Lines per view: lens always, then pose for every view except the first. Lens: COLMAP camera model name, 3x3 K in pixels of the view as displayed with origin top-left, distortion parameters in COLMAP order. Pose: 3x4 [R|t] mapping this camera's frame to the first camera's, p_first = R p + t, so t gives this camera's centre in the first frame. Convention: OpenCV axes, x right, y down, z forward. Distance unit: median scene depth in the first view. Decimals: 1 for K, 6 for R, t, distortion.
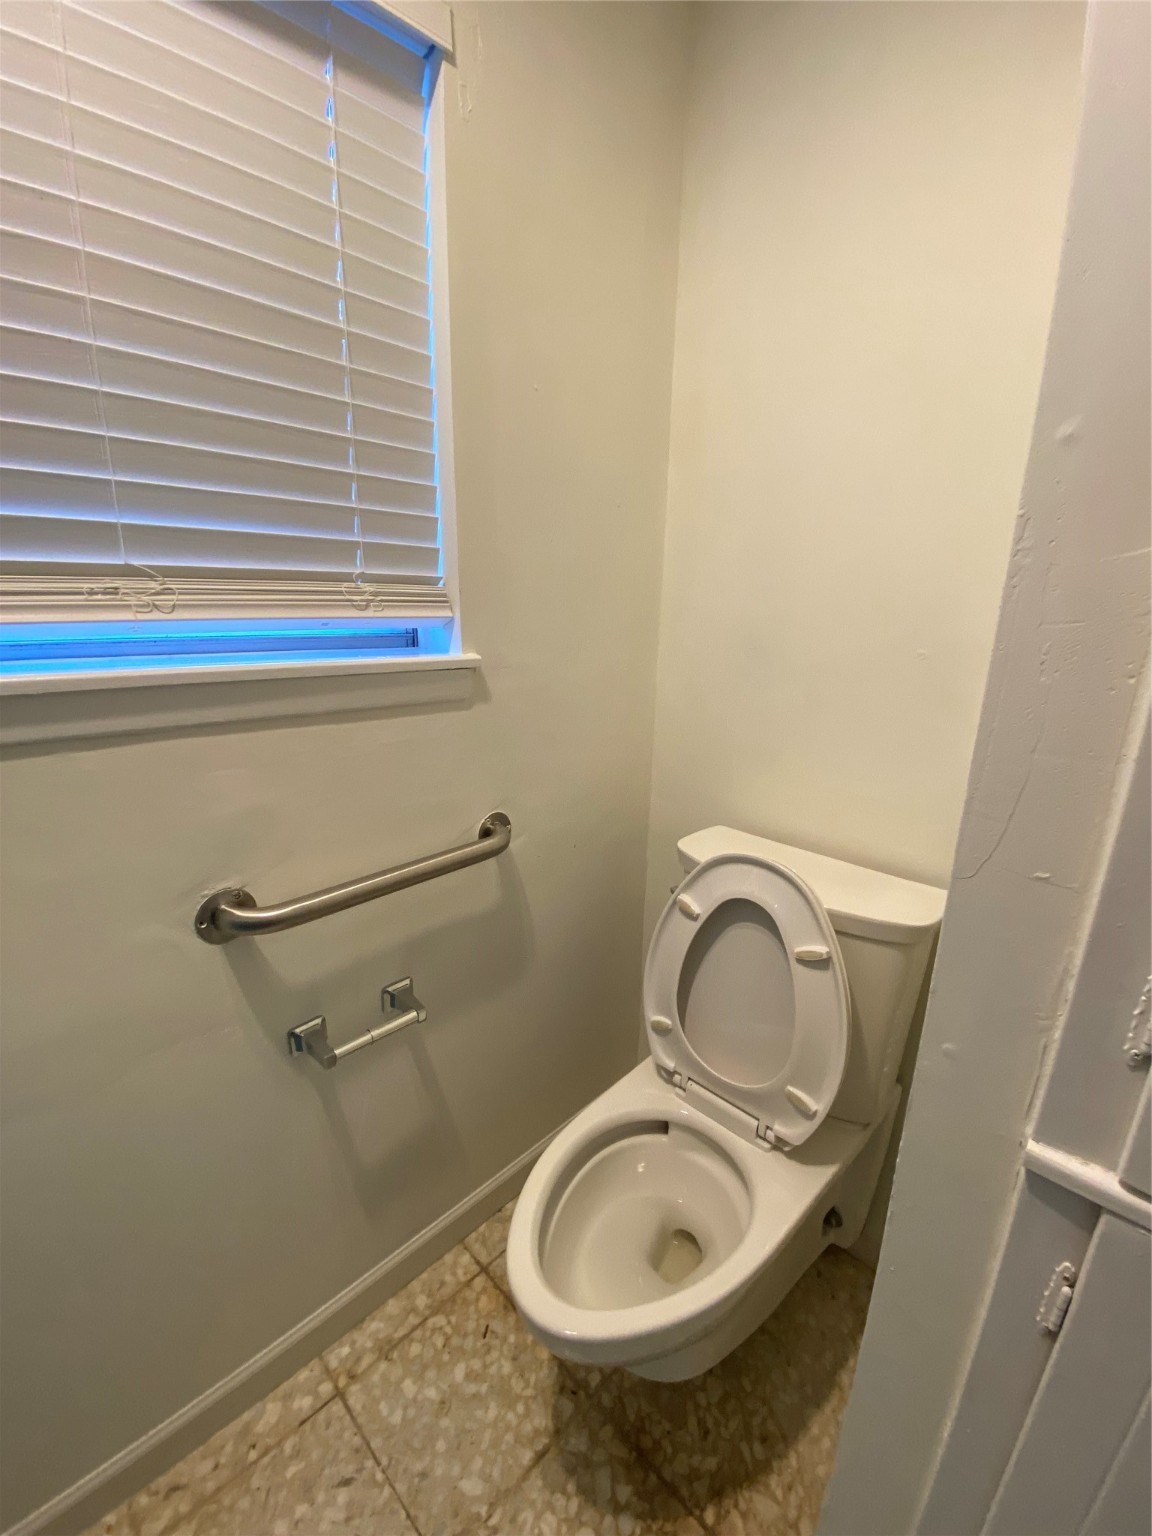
lens RADIAL K [[619.3, 0, 576.0], [0, 619.3, 768.0], [0, 0, 1]] dist [-0.019410, -0.000122]
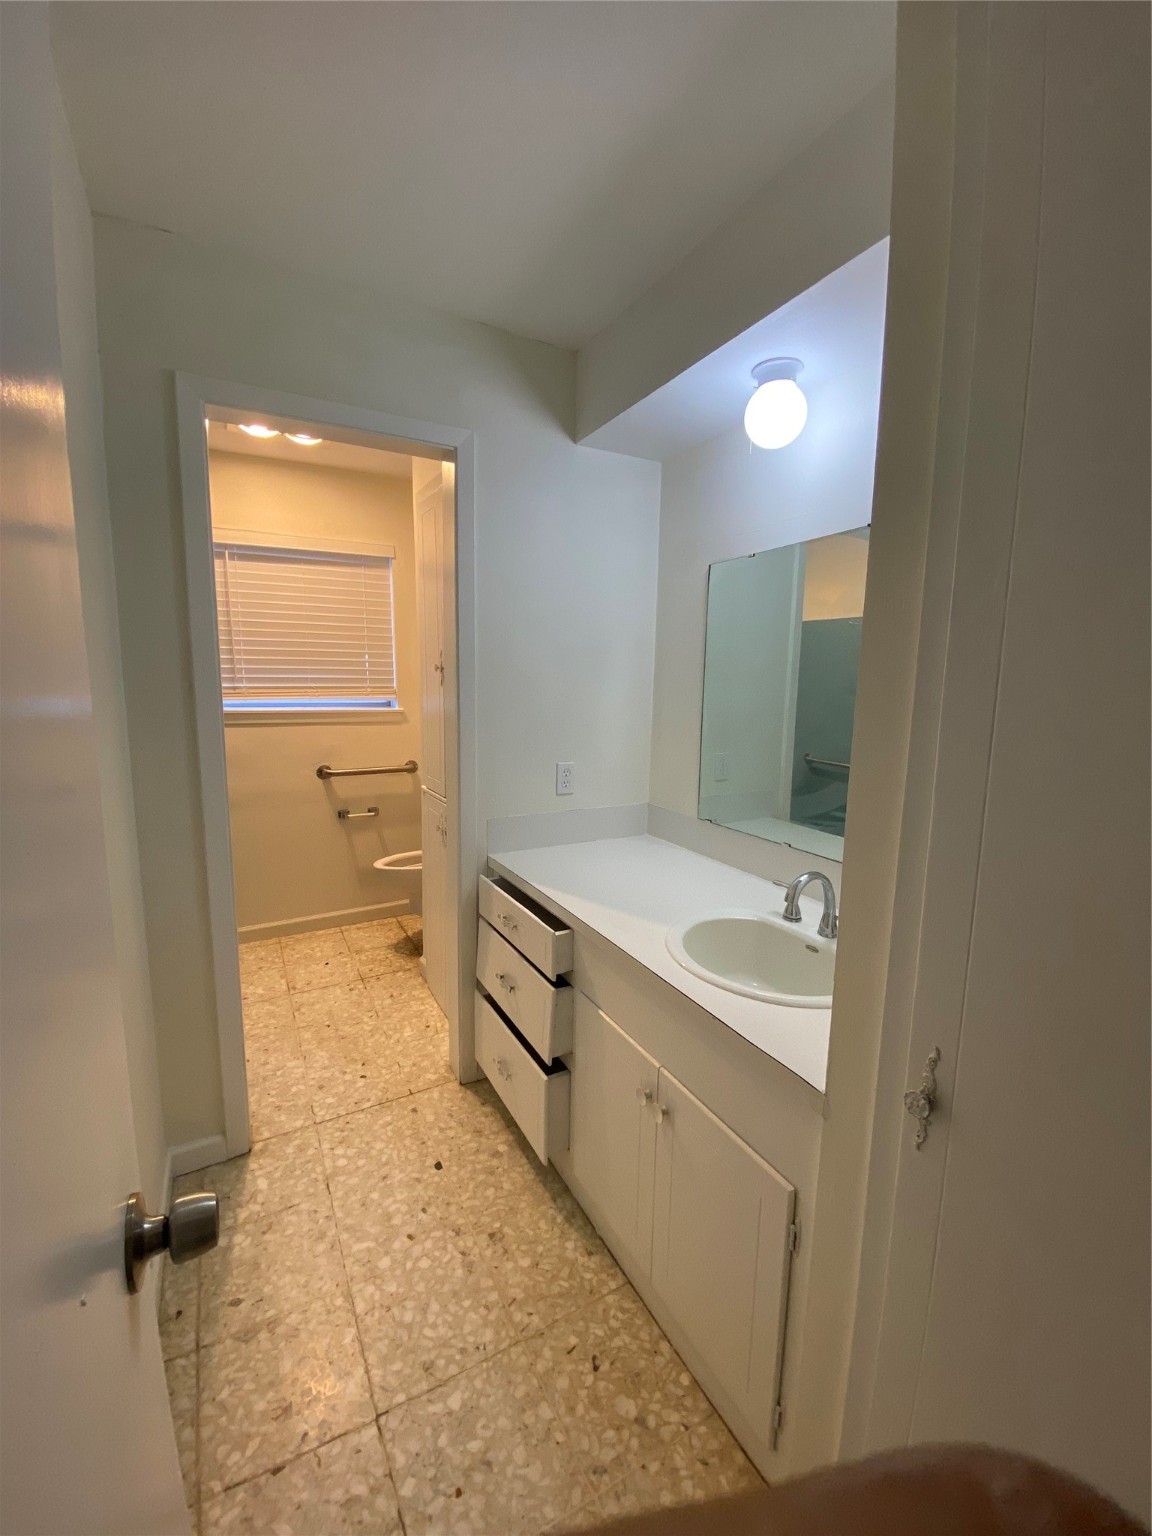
lens RADIAL K [[619.4, 0, 576.0], [0, 619.4, 768.0], [0, 0, 1]] dist [0.000054, 0.000001]
pose [[0.962652, 0.029153, -0.269167, 1.764356], [-0.061022, 0.991967, -0.110801, 0.480400], [0.263775, 0.123088, 0.956699, -2.041435]]
